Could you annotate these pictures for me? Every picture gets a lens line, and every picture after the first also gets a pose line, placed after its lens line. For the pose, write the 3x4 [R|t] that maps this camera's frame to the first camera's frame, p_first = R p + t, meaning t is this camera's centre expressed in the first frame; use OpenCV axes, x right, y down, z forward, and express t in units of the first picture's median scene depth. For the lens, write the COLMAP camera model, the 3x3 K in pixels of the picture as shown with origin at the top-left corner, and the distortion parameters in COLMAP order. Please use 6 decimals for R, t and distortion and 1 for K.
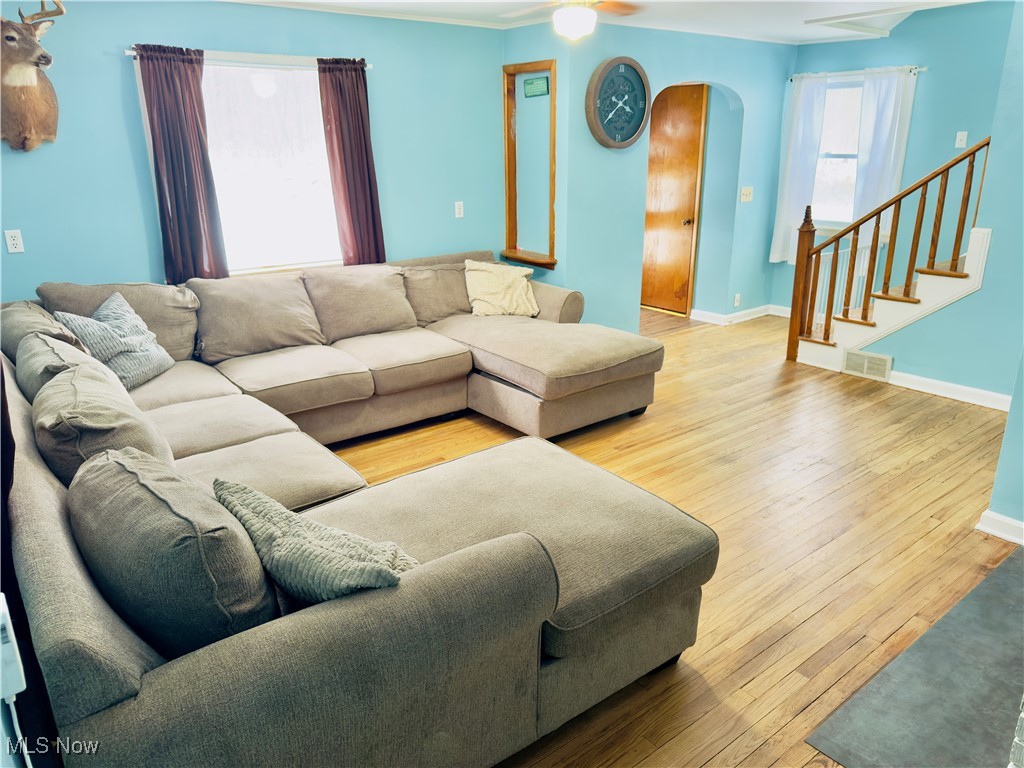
lens RADIAL K [[718.4, 0, 511.6], [0, 718.4, 382.4], [0, 0, 1]] dist [0.005678, -0.007669]
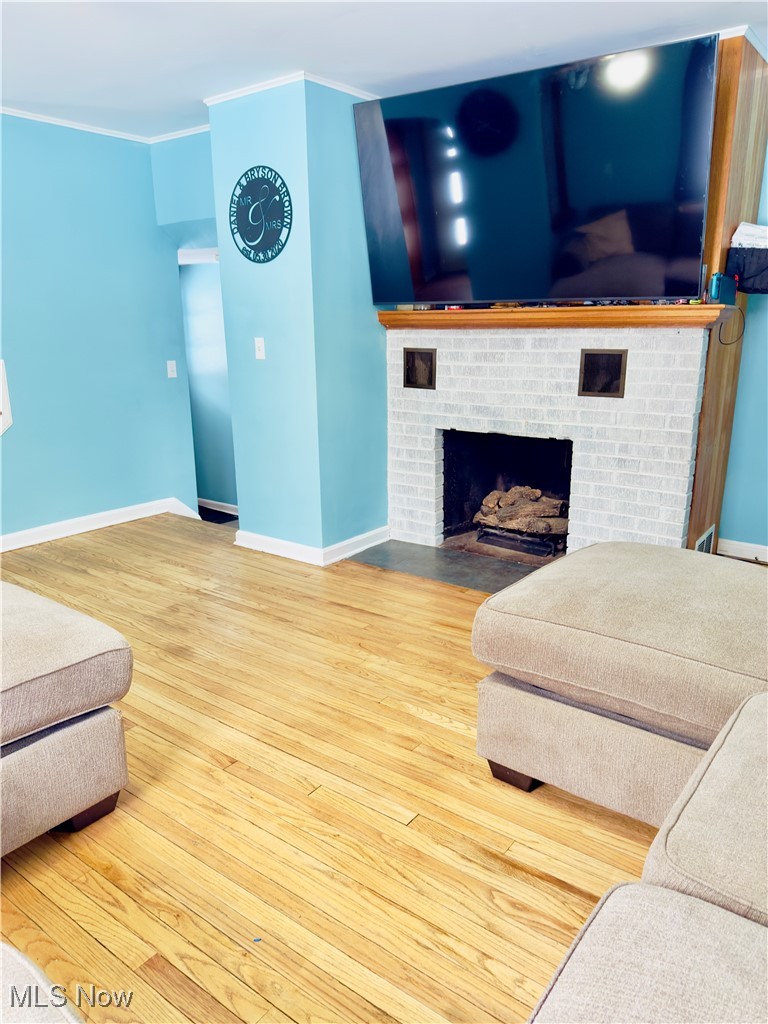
lens RADIAL K [[718.4, 0, 383.4], [0, 718.4, 512.5], [0, 0, 1]] dist [0.005678, -0.007669]
pose [[-0.274006, -0.222195, 0.935708, -0.428585], [0.308283, 0.901311, 0.304302, -0.184788], [-0.910979, 0.371844, -0.178466, 0.875194]]
